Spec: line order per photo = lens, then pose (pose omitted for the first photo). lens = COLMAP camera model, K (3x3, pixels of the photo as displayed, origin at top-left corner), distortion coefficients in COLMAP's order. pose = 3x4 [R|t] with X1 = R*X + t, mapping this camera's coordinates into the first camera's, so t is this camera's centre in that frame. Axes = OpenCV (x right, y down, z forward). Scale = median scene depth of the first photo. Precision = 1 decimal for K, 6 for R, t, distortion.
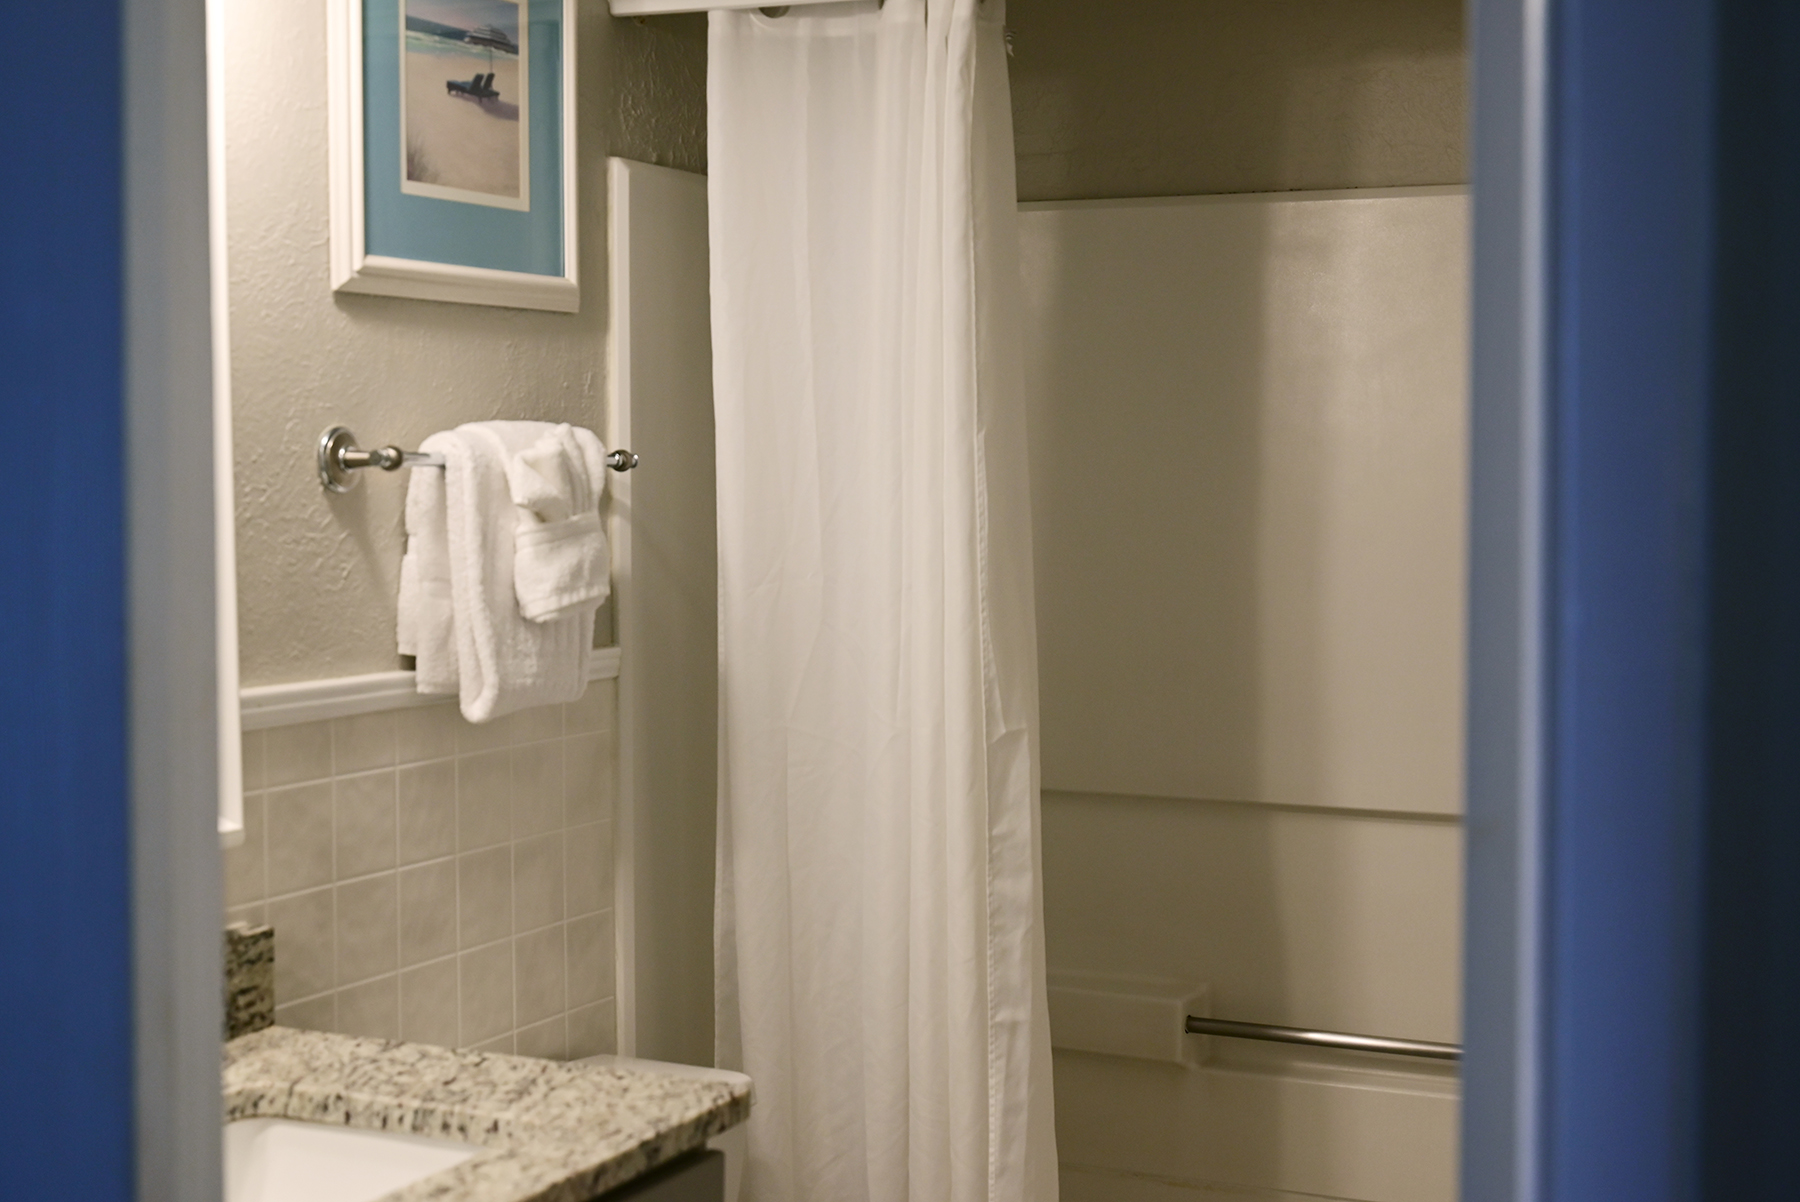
lens RADIAL K [[2499.8, 0, 896.8], [0, 2499.8, 595.4], [0, 0, 1]] dist [-0.014698, 0.000000]
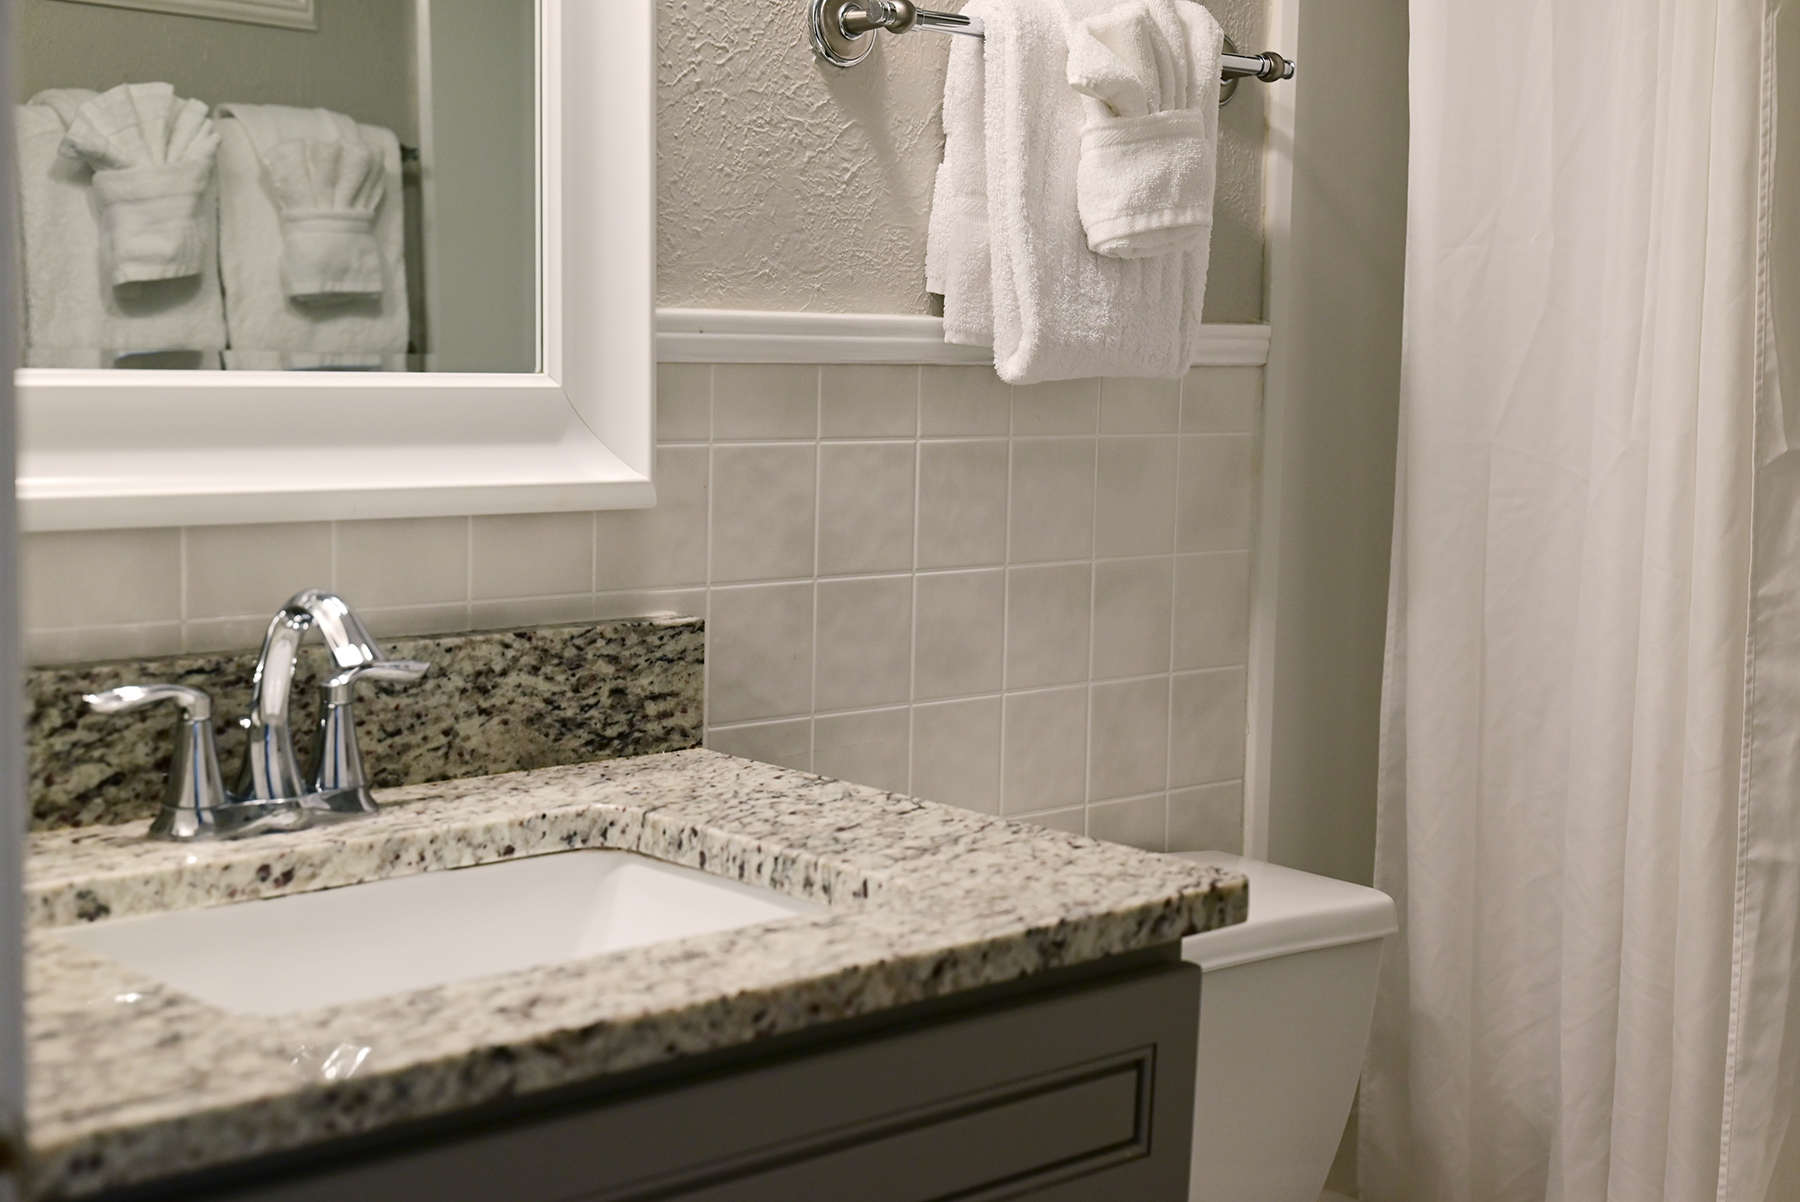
lens RADIAL K [[2499.8, 0, 899.3], [0, 2499.8, 613.2], [0, 0, 1]] dist [-0.014698, 0.000000]
pose [[0.926687, 0.064984, -0.370173, 0.080704], [-0.042027, 0.996678, 0.069756, 0.066784], [0.373477, -0.049085, 0.926340, 0.277033]]
